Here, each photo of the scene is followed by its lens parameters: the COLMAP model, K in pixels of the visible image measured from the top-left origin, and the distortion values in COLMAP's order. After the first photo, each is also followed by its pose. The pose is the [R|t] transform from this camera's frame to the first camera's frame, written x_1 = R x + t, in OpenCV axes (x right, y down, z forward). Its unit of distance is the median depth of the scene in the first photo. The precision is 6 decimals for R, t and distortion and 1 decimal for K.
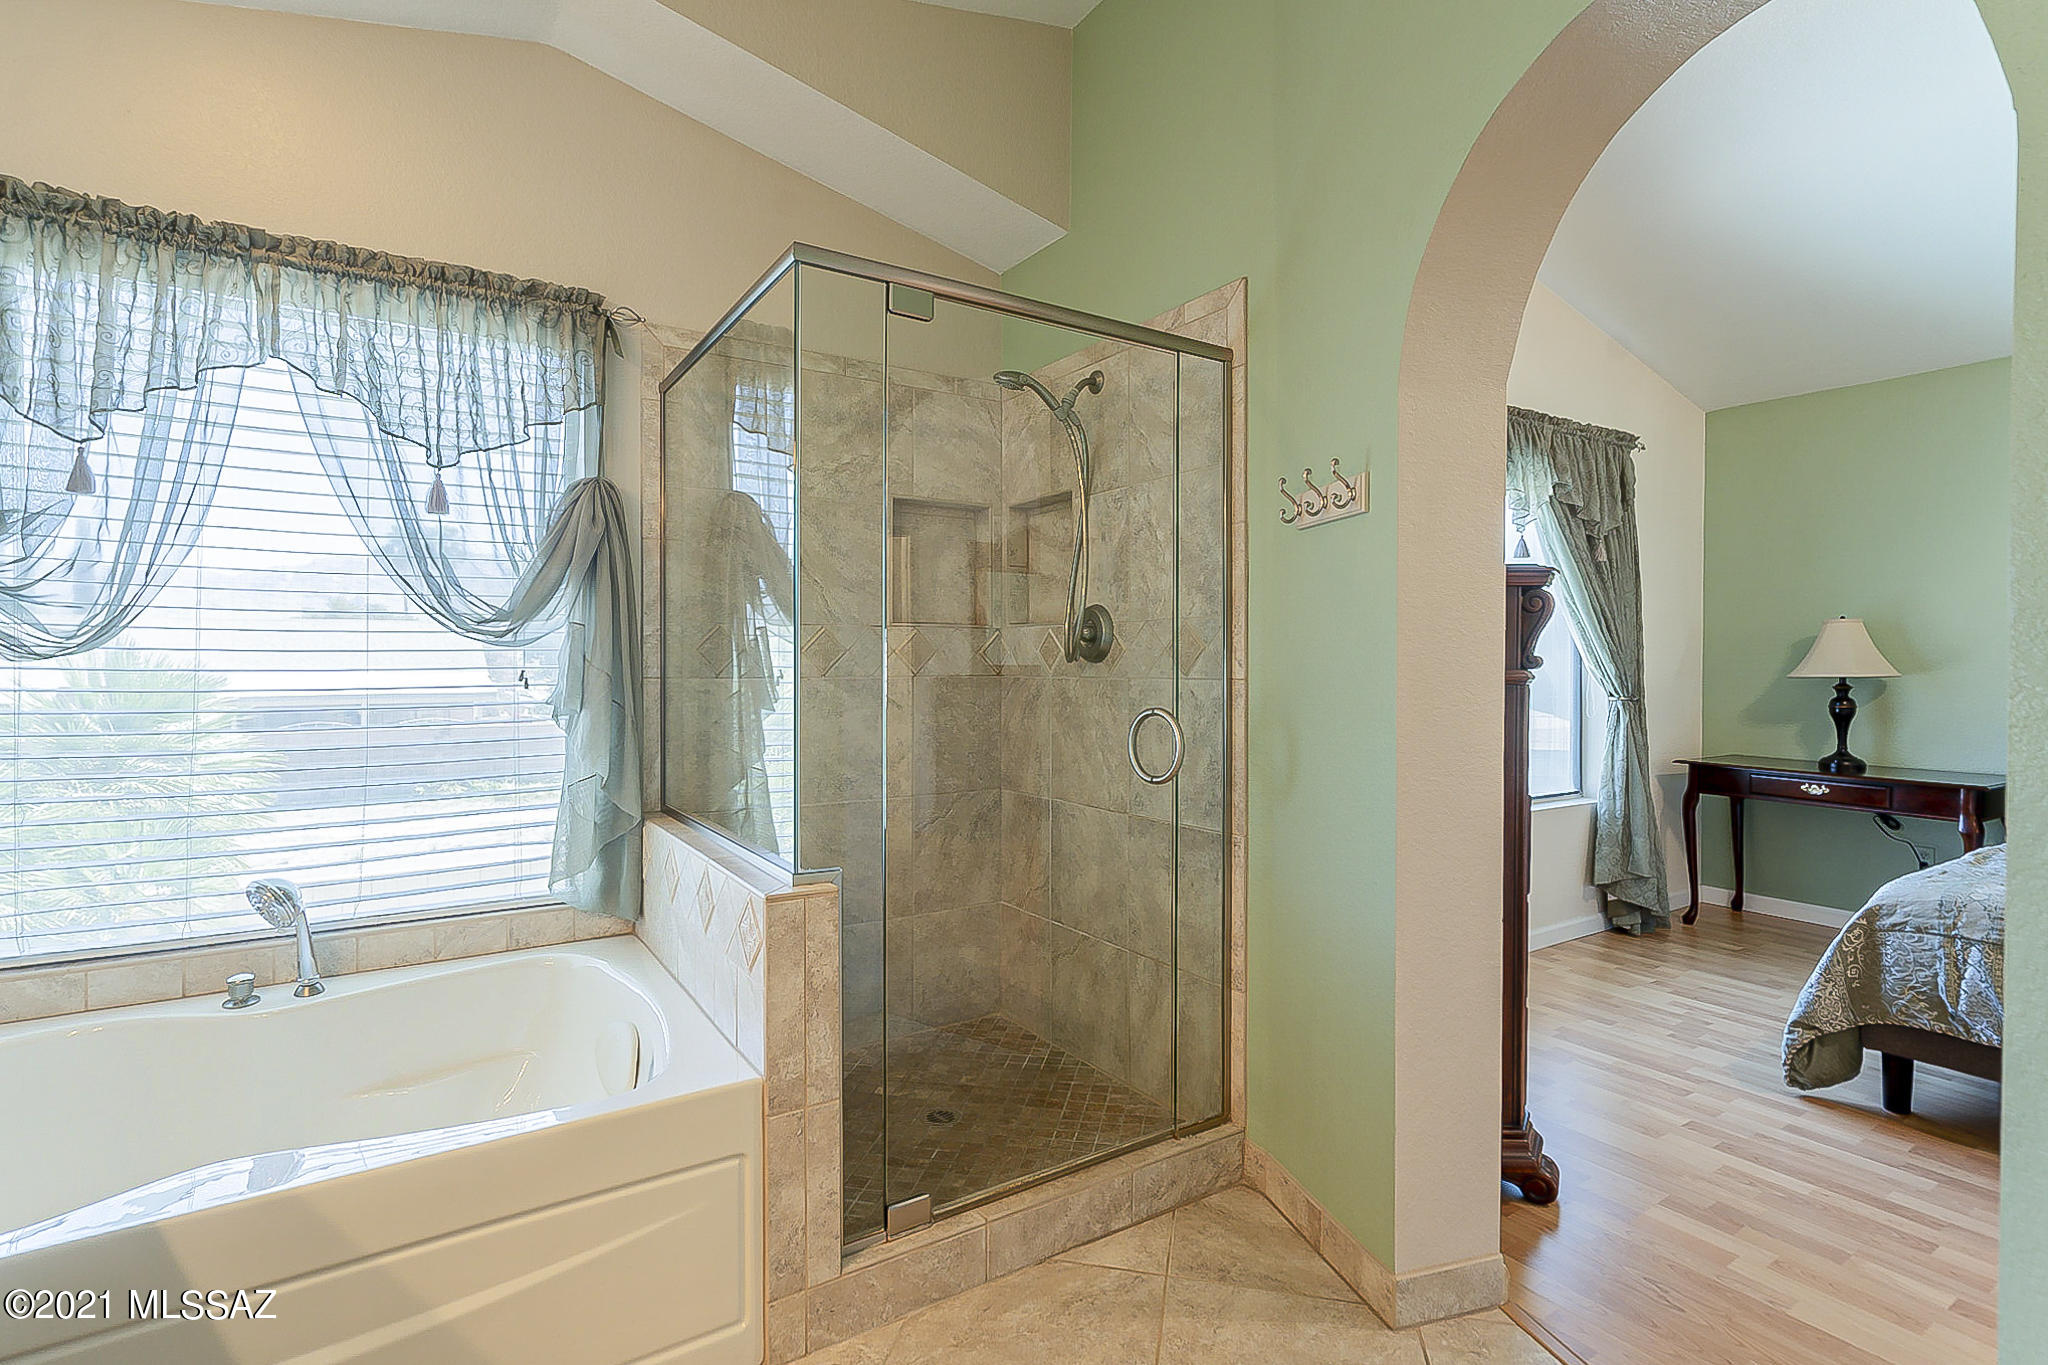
lens RADIAL K [[945.0, 0, 1033.7], [0, 945.0, 670.1], [0, 0, 1]] dist [0.005310, -0.002351]
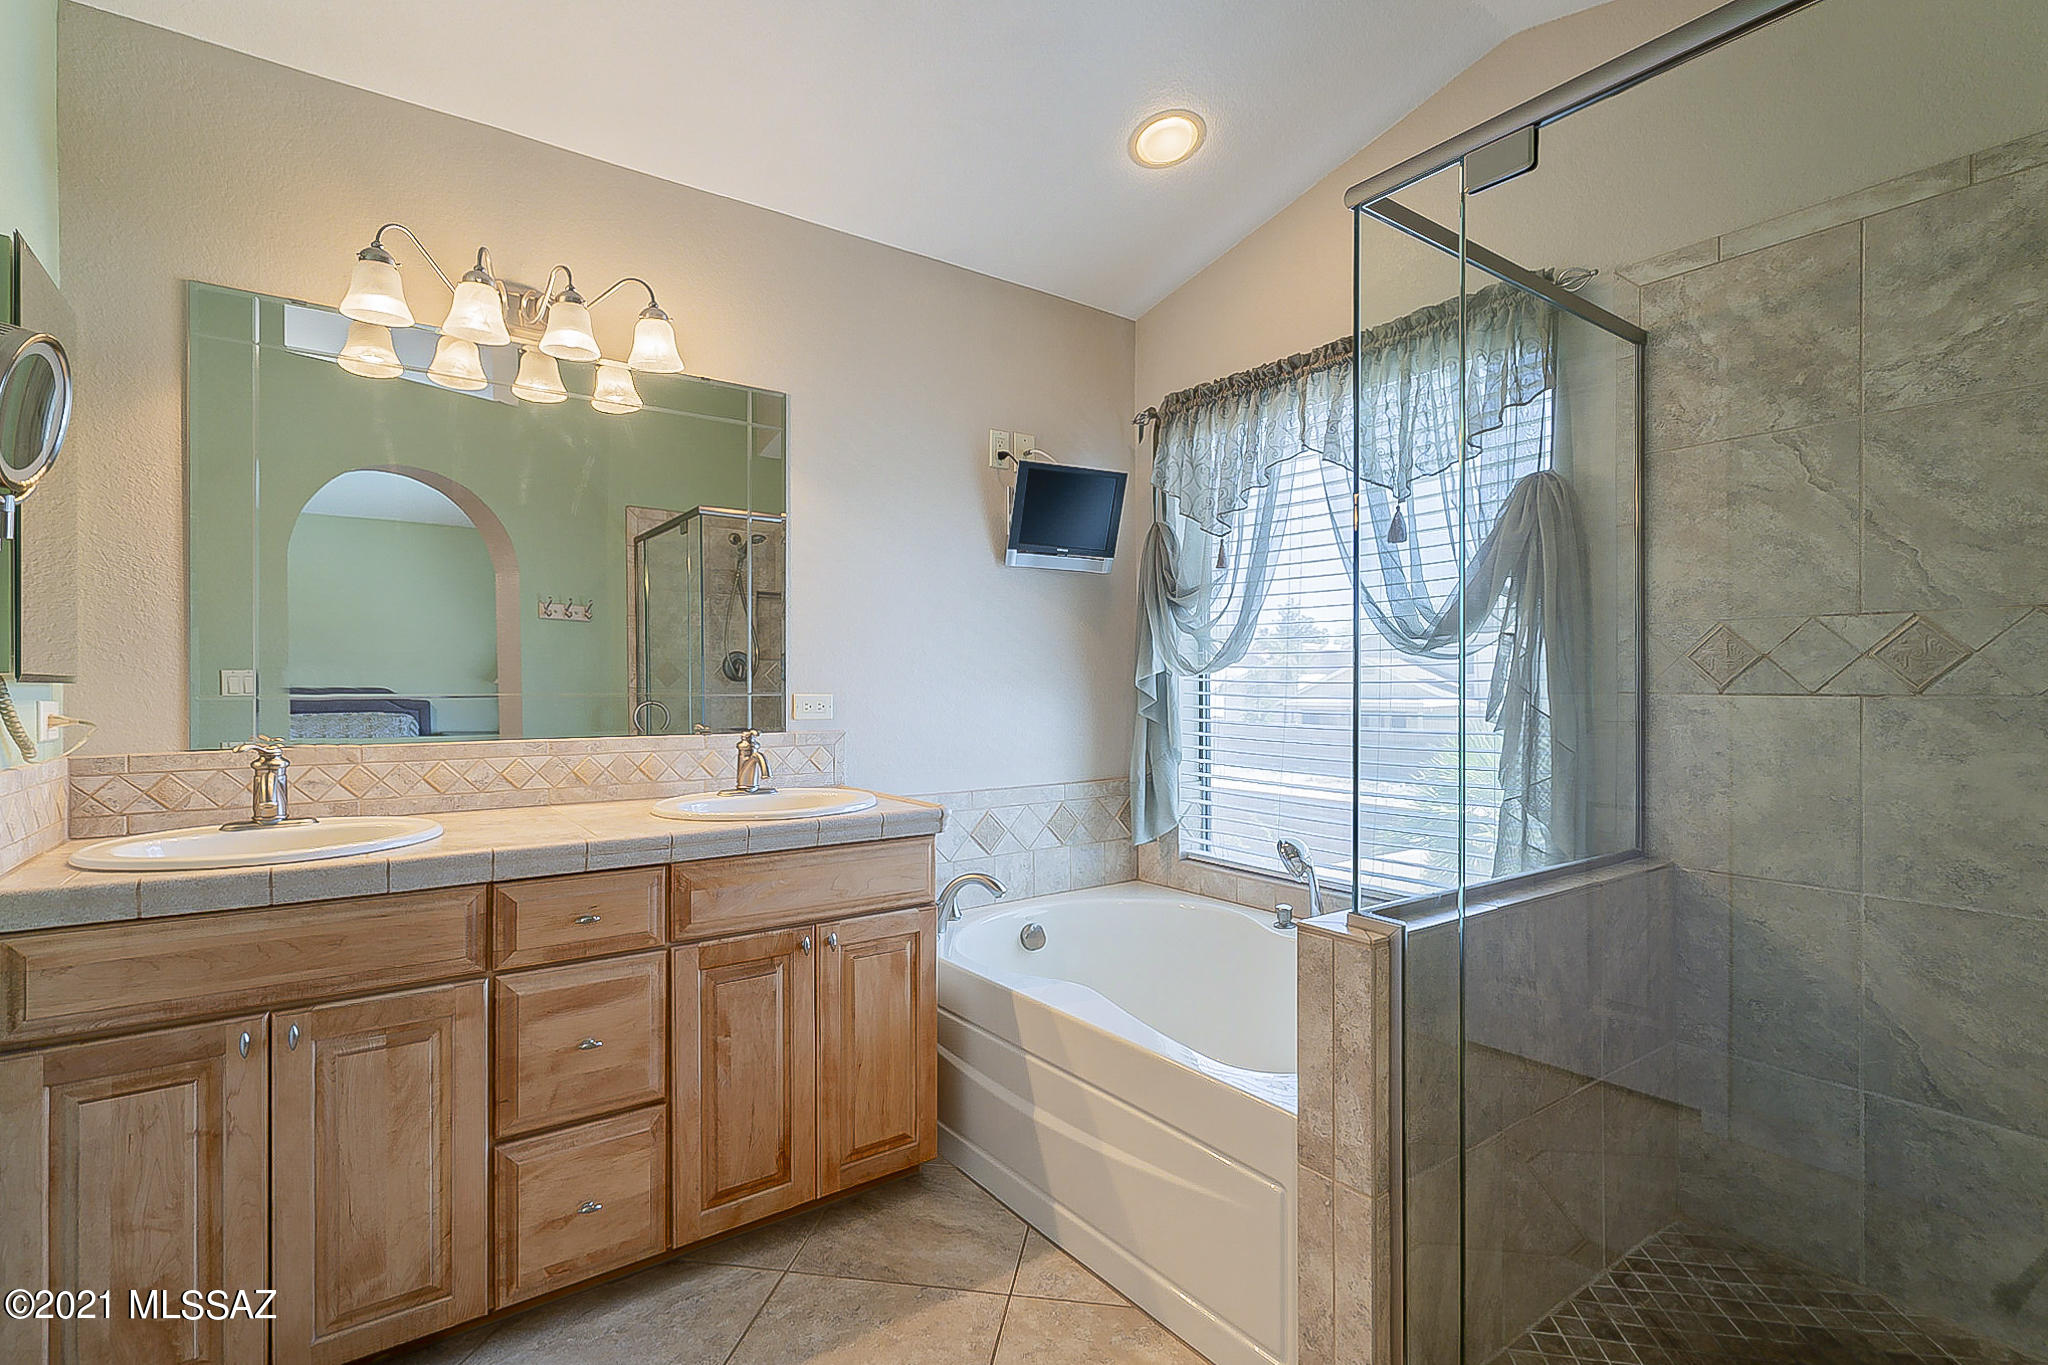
lens RADIAL K [[945.0, 0, 1036.0], [0, 945.0, 685.5], [0, 0, 1]] dist [0.005310, -0.002351]
pose [[0.071370, 0.001707, -0.997448, 0.500279], [-0.007715, 0.999970, 0.001160, 0.006347], [0.997420, 0.007612, 0.071381, 0.542622]]
